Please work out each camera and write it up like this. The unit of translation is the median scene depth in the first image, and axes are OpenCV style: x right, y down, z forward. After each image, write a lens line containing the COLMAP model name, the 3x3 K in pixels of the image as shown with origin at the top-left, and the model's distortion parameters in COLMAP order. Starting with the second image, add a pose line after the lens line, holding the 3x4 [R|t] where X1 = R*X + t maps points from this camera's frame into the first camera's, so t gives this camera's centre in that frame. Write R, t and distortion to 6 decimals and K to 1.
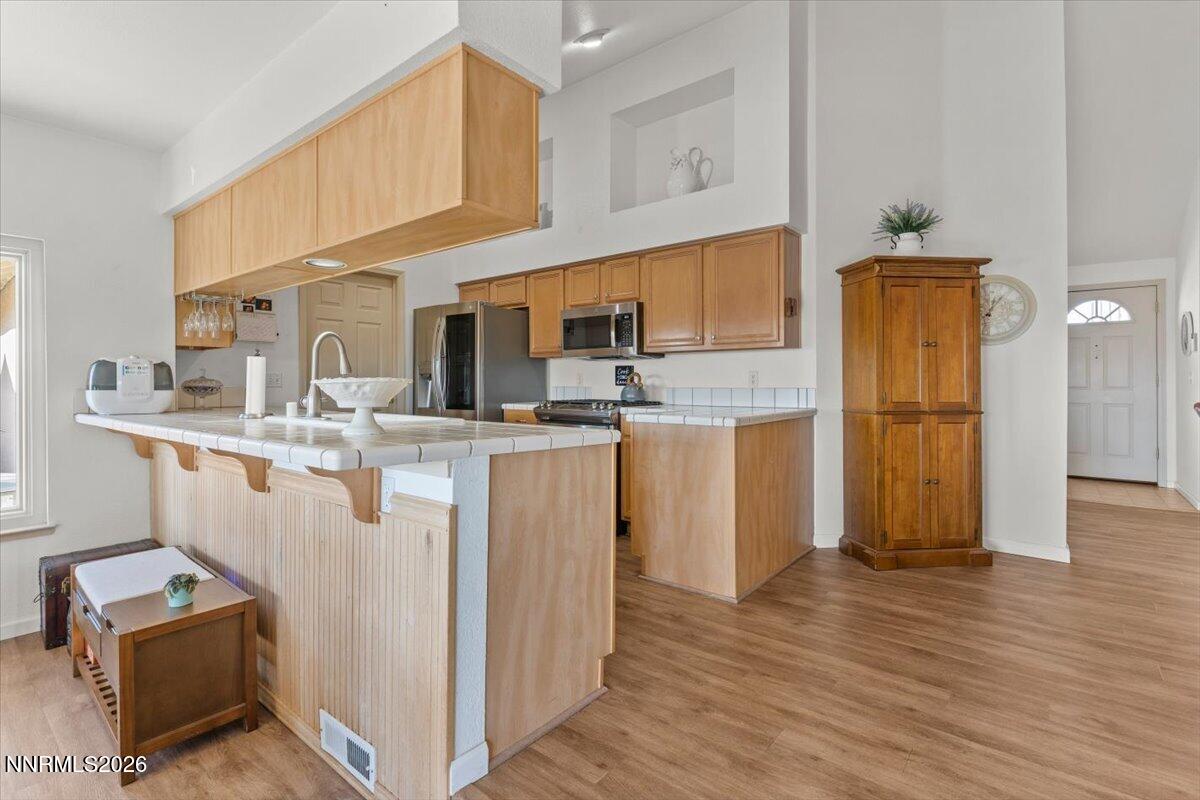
lens RADIAL K [[563.8, 0, 601.9], [0, 563.8, 388.9], [0, 0, 1]] dist [0.027771, 0.000682]
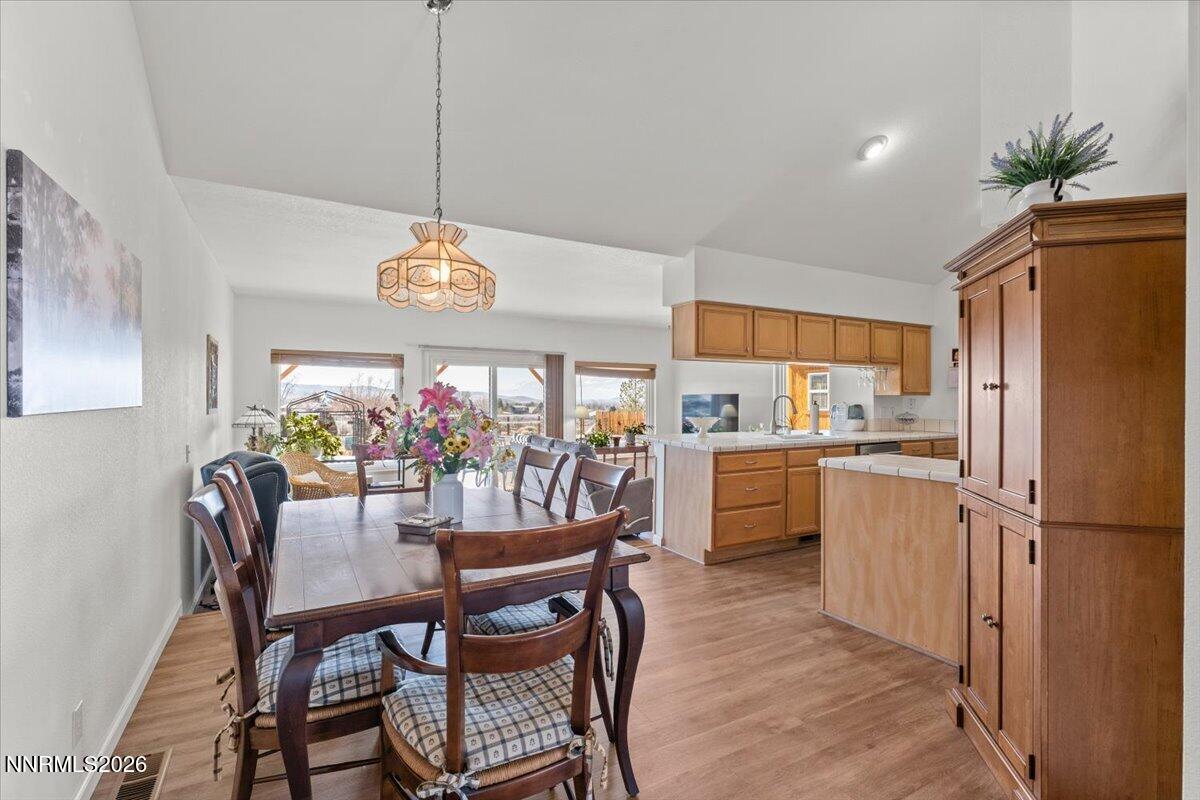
lens RADIAL K [[563.8, 0, 601.3], [0, 563.8, 366.6], [0, 0, 1]] dist [0.027771, 0.000682]
pose [[-0.372367, -0.045819, -0.926954, 1.841706], [-0.003079, 0.998836, -0.048135, -0.108366], [0.928080, -0.015069, -0.372075, 1.200189]]
